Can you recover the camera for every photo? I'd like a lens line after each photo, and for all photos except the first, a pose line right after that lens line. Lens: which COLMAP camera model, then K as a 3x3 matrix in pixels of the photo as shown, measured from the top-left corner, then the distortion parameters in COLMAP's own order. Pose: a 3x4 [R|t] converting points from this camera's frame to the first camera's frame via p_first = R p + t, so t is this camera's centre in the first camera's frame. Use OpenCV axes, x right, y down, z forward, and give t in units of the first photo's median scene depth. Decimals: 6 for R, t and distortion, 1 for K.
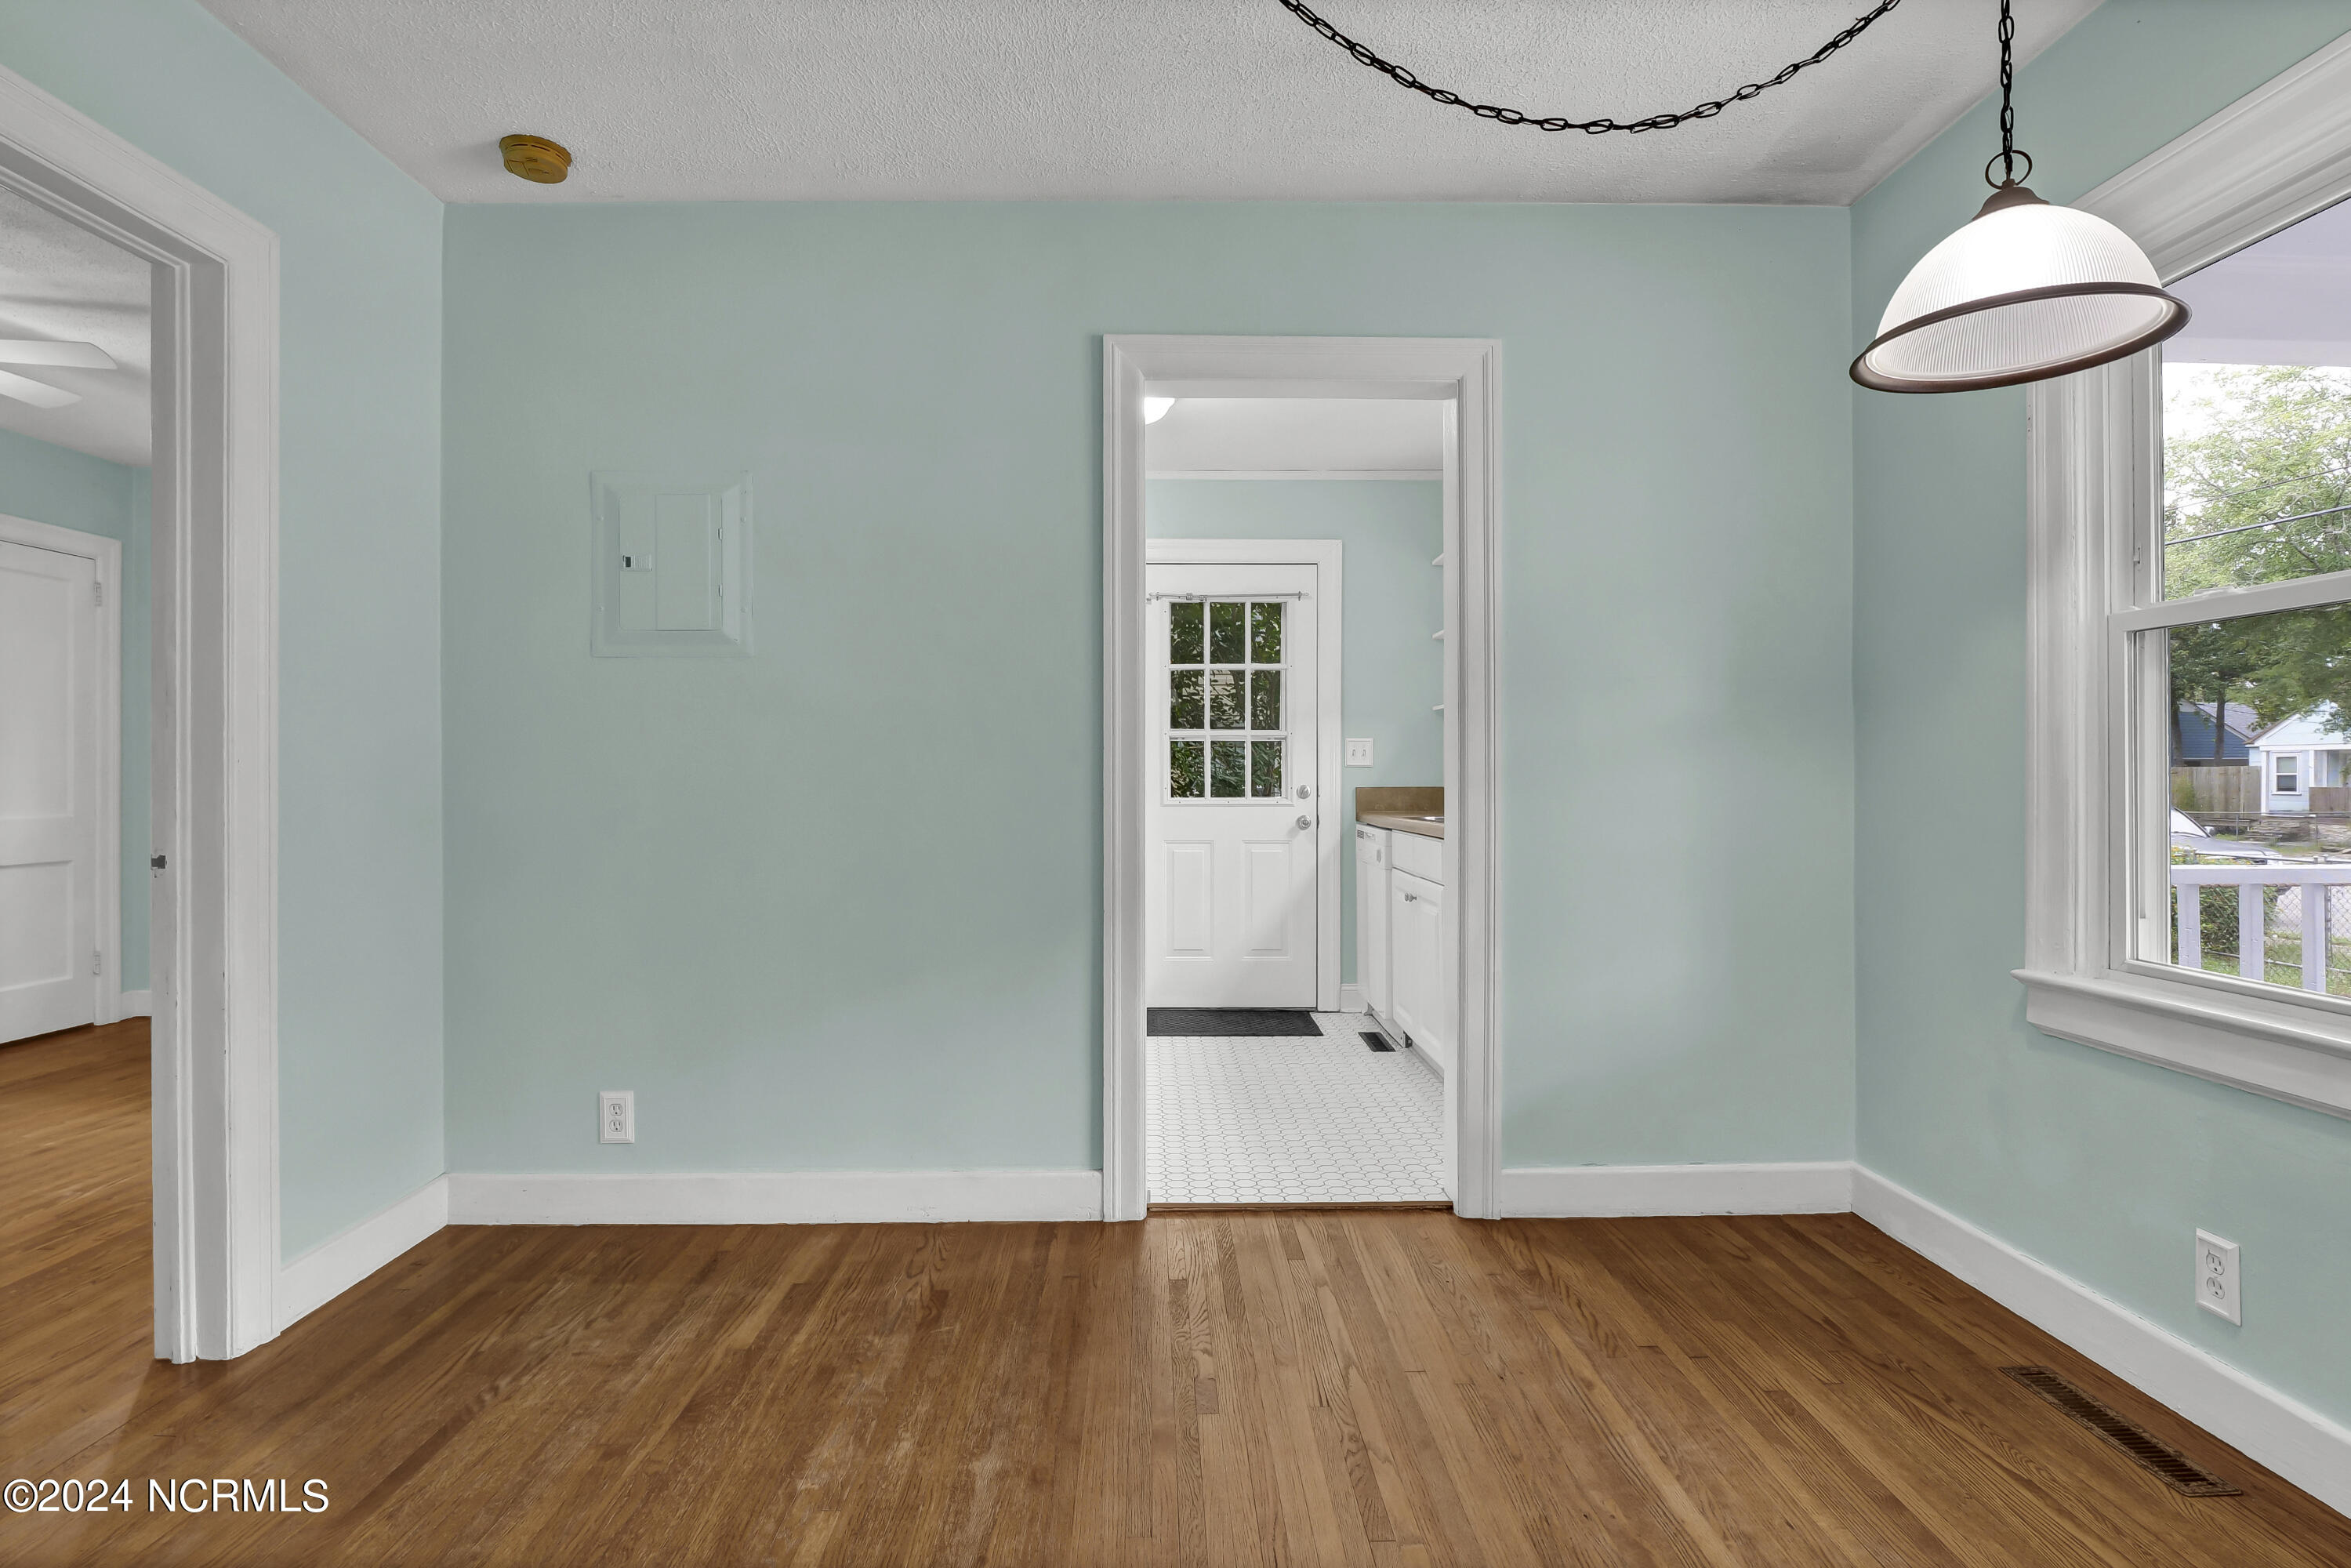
lens RADIAL K [[1170.3, 0, 1167.3], [0, 1170.3, 777.9], [0, 0, 1]] dist [-0.007727, -0.001210]
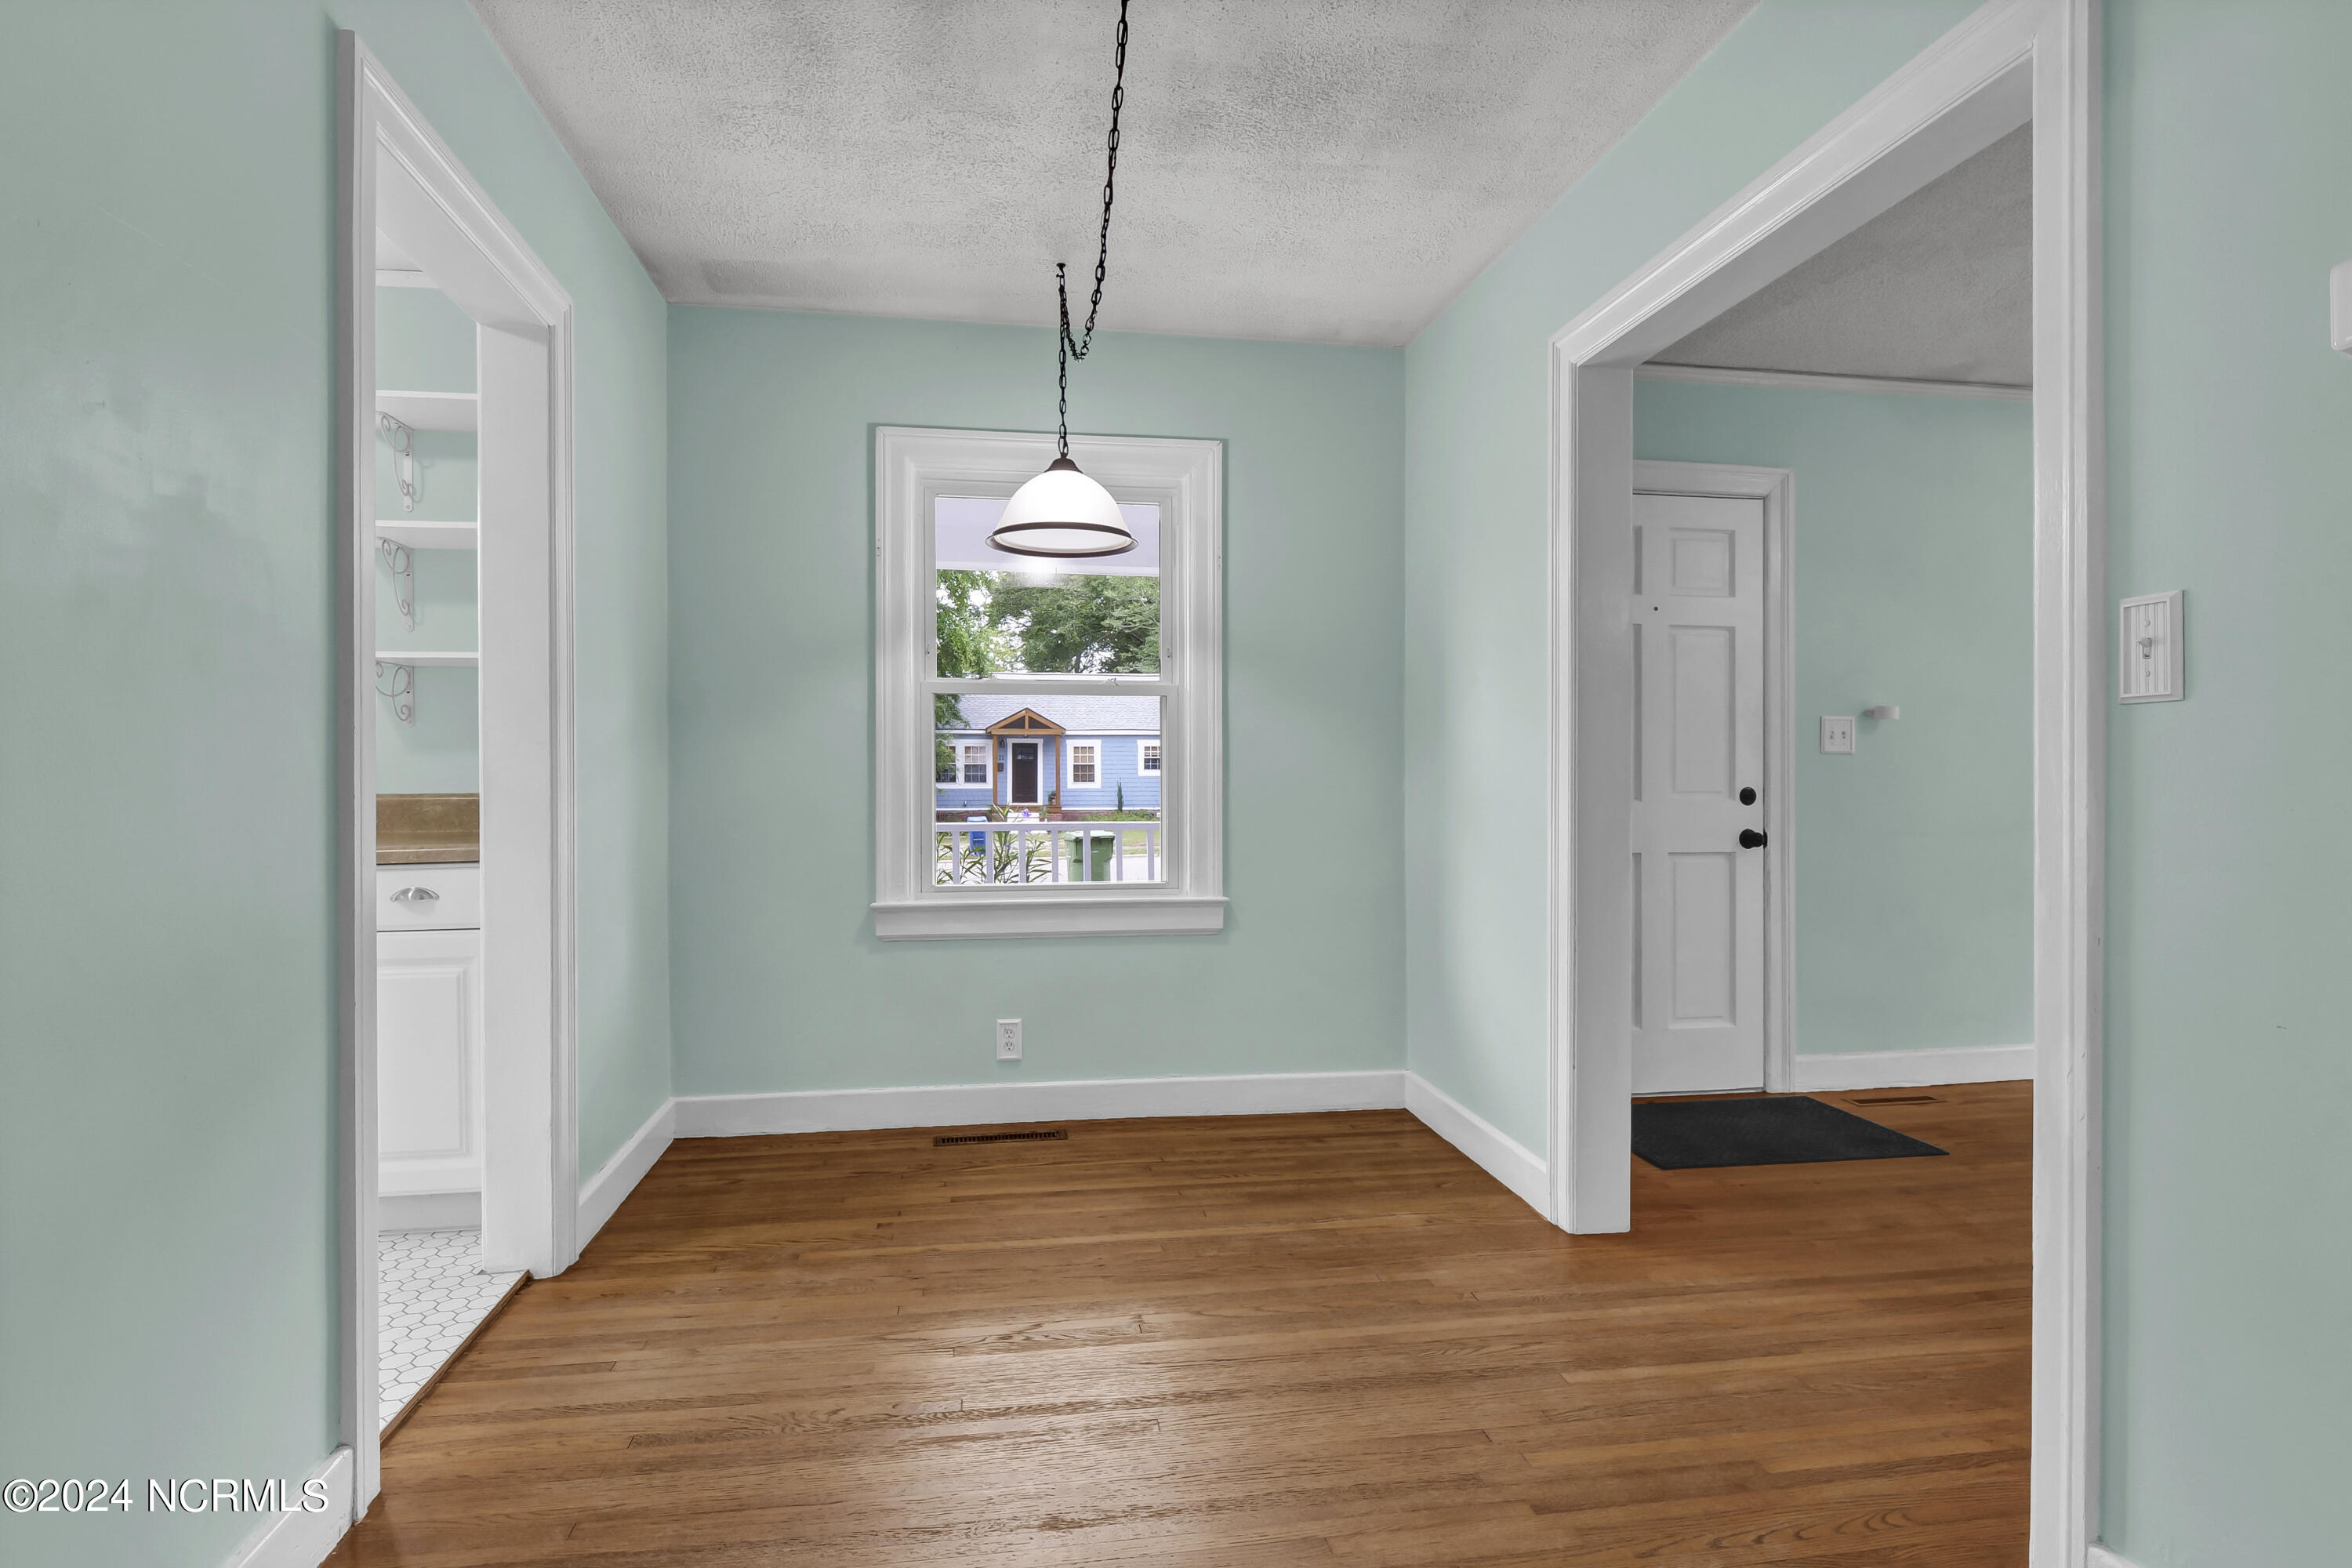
lens RADIAL K [[1177.9, 0, 1160.1], [0, 1177.9, 775.6], [0, 0, 1]] dist [-0.002211, -0.001096]
pose [[-0.127319, 0.004864, 0.991850, -0.889841], [0.003125, 0.999985, -0.004503, 0.005531], [-0.991857, 0.002526, -0.127332, 0.853804]]
